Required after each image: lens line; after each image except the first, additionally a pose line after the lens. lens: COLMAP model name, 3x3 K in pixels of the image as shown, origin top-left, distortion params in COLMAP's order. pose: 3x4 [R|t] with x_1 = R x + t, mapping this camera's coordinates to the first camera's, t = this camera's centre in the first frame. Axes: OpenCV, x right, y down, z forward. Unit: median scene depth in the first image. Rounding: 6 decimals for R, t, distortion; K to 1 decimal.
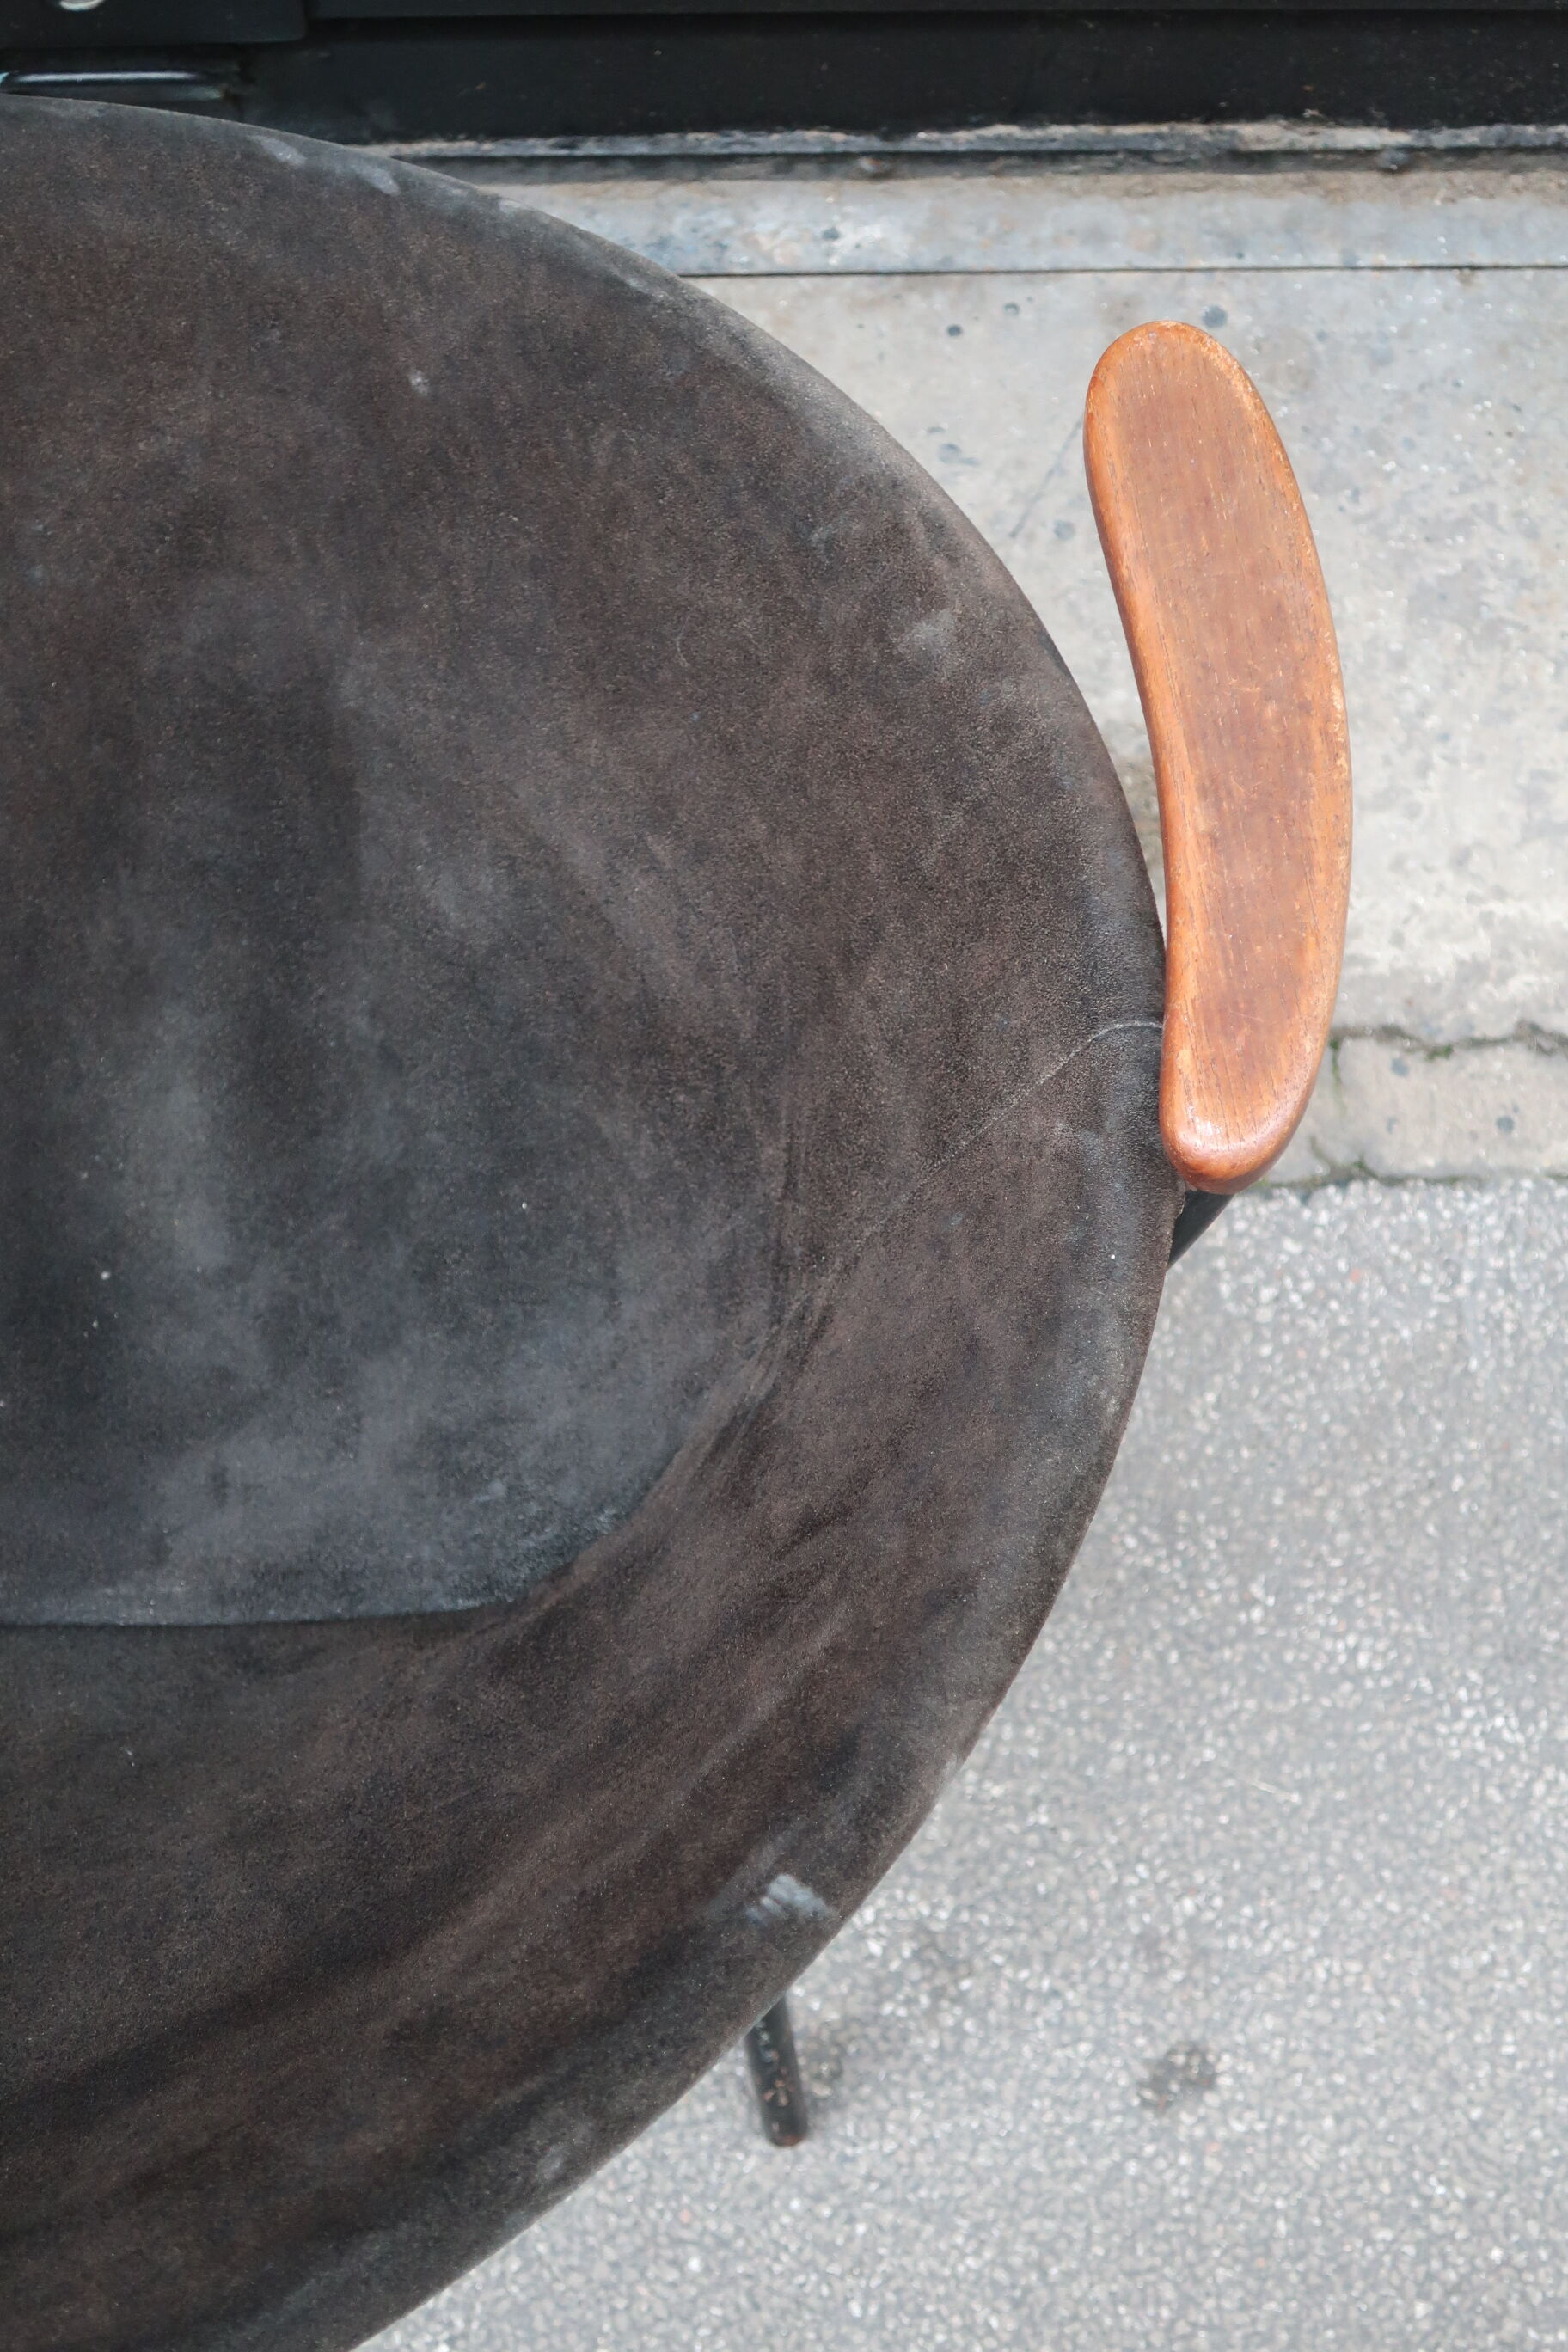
lens RADIAL K [[2619.2, 0, 796.0], [0, 2619.2, 1173.2], [0, 0, 1]] dist [-0.000280, 0.000000]
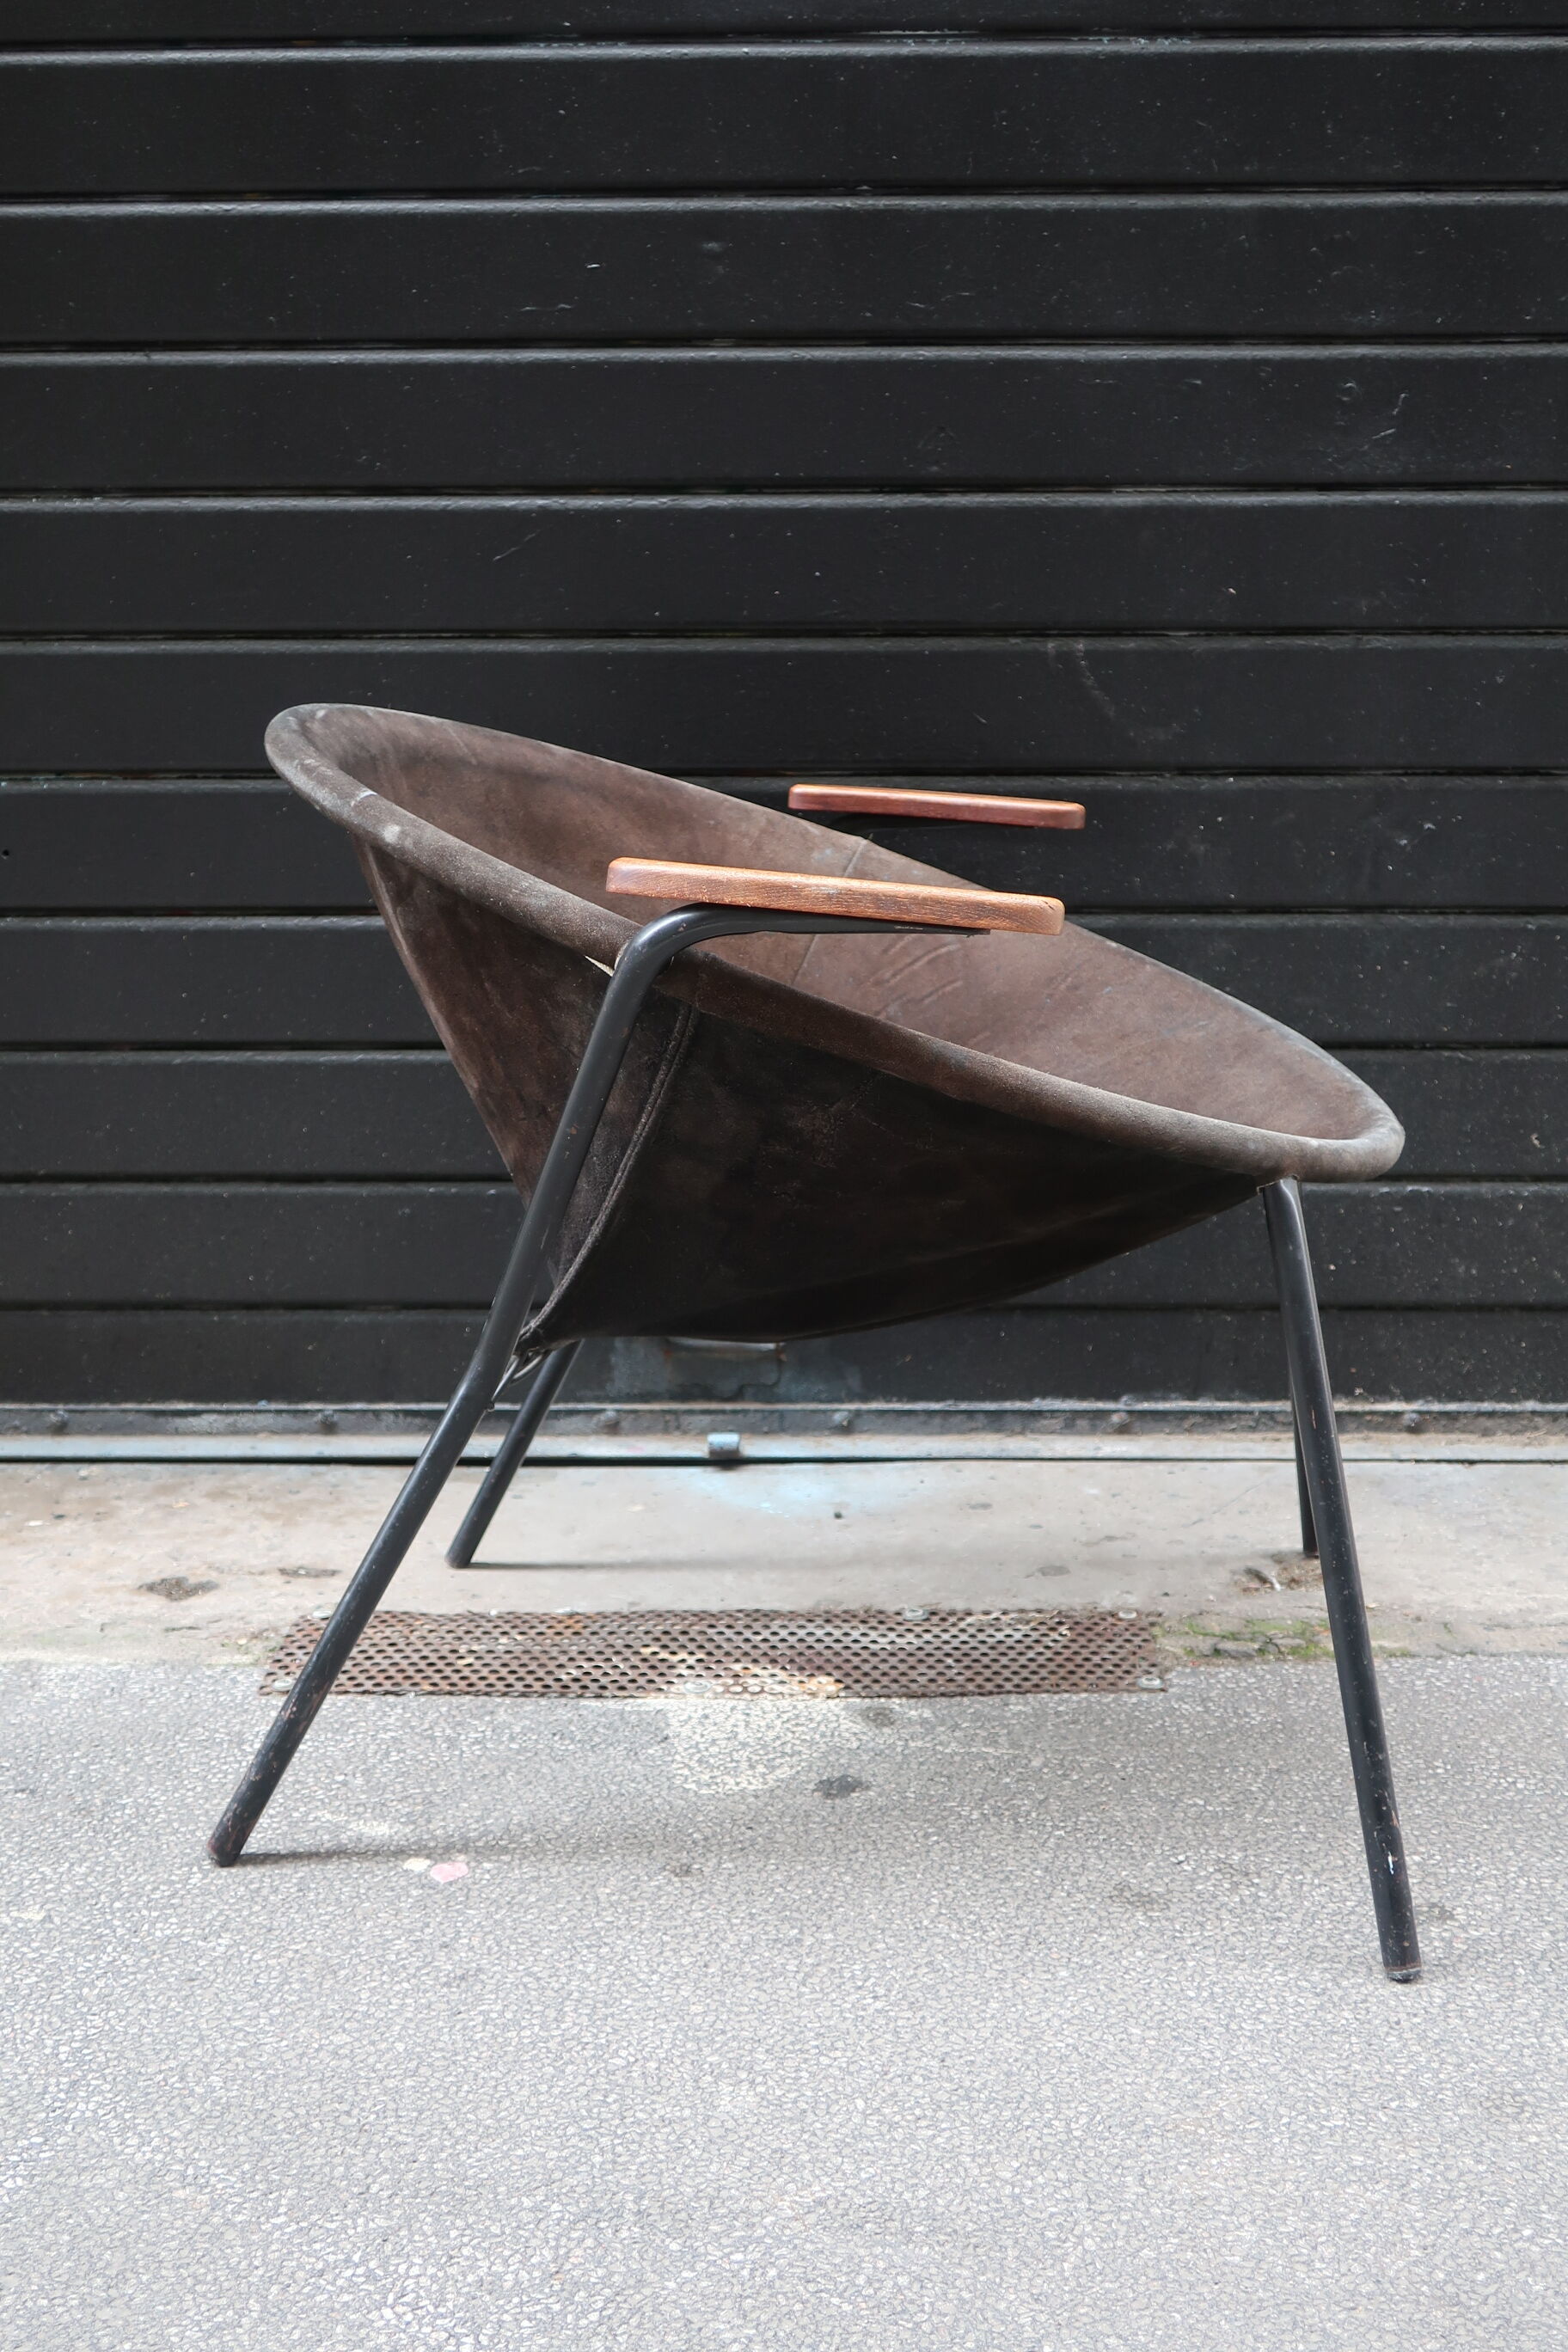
lens RADIAL K [[2619.2, 0, 789.5], [0, 2619.2, 1180.9], [0, 0, 1]] dist [-0.000280, 0.000000]
pose [[0.996954, -0.013405, -0.076835, -0.064087], [-0.063910, 0.424276, -0.903275, 1.356744], [0.044708, 0.905434, 0.422127, 0.087266]]
